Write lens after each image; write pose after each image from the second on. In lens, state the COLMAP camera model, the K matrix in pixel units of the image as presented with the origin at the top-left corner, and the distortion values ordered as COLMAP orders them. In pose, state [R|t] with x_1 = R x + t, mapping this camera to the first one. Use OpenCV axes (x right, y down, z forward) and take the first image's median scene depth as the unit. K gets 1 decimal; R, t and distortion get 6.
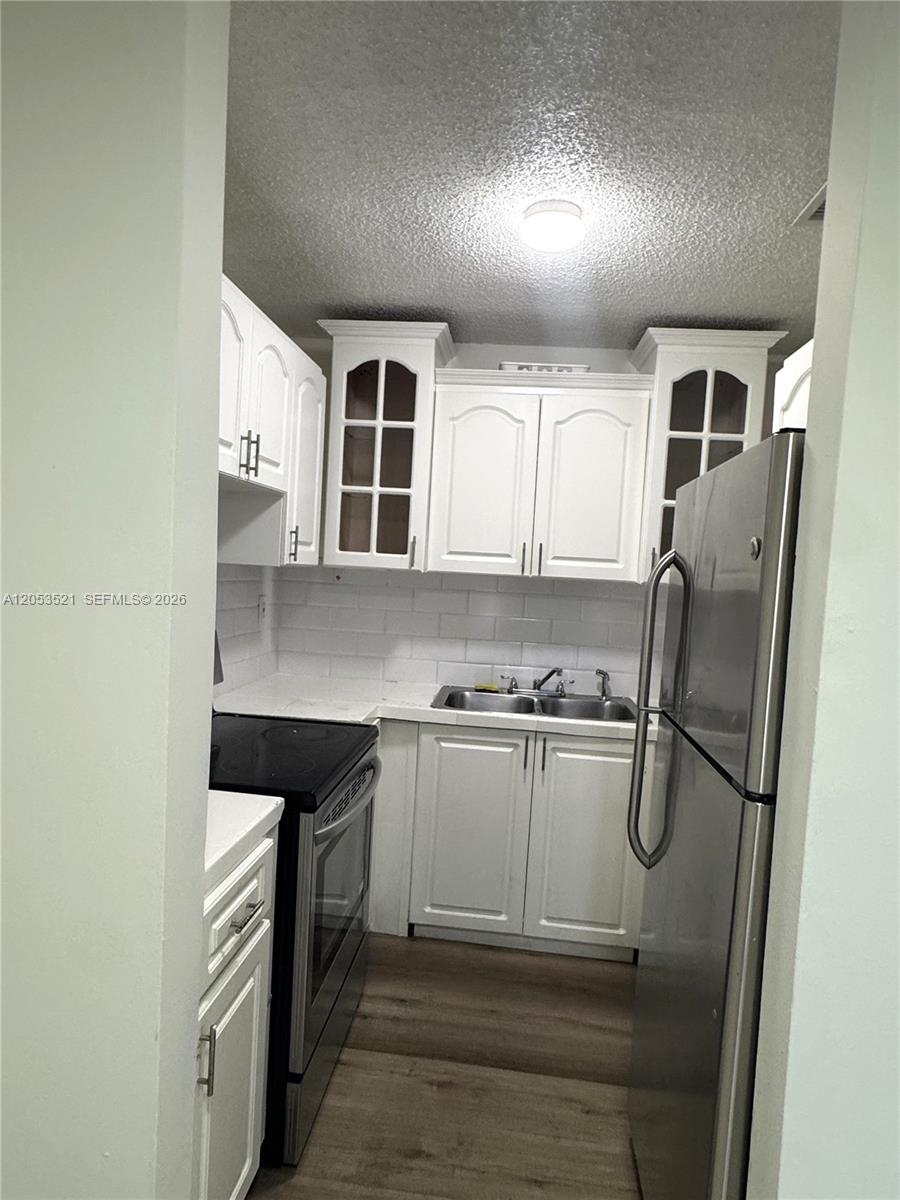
lens RADIAL K [[729.8, 0, 452.8], [0, 729.8, 603.3], [0, 0, 1]] dist [0.002445, -0.002777]
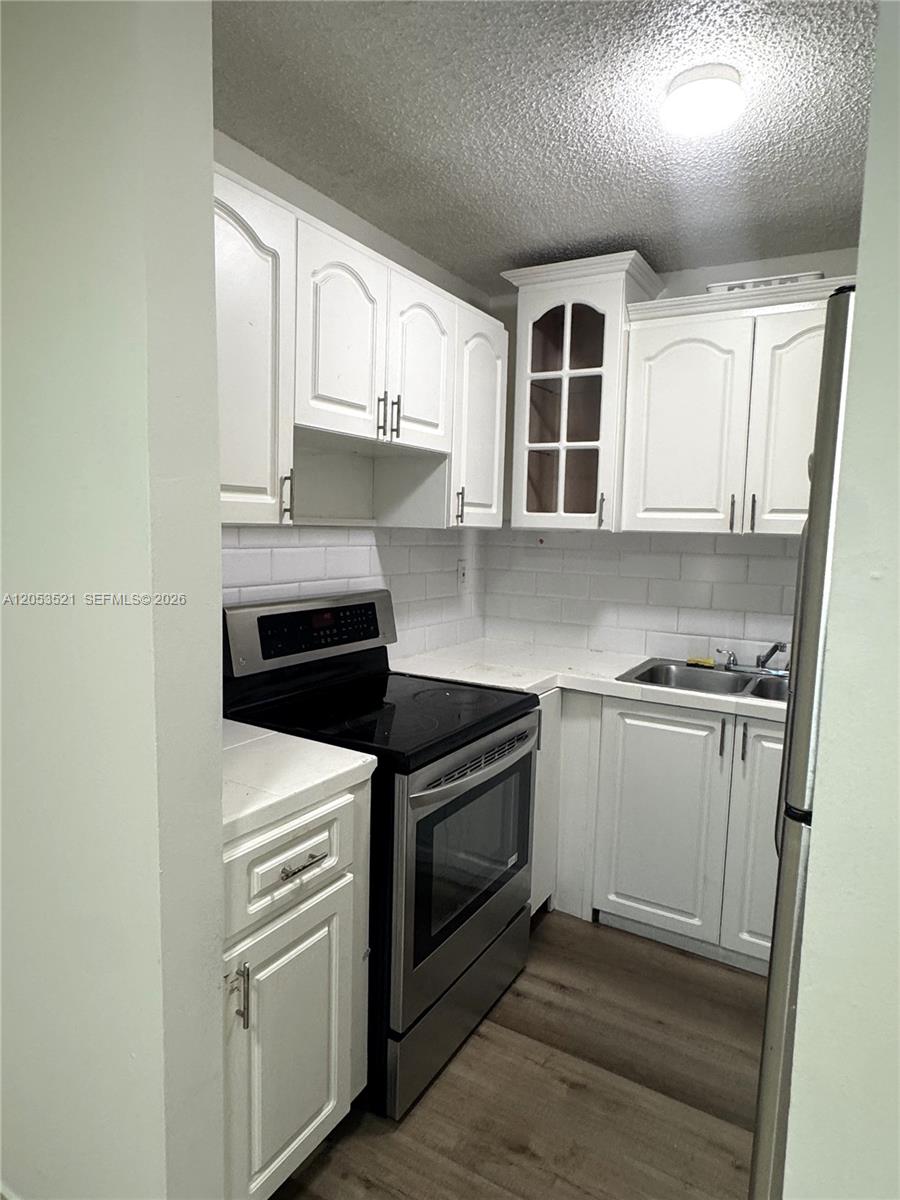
lens RADIAL K [[729.8, 0, 449.4], [0, 729.8, 598.0], [0, 0, 1]] dist [0.002445, -0.002777]
pose [[0.908115, 0.010721, -0.418583, 0.166515], [0.002239, 0.999534, 0.030458, 0.012369], [0.418715, -0.028596, 0.907668, 0.087428]]
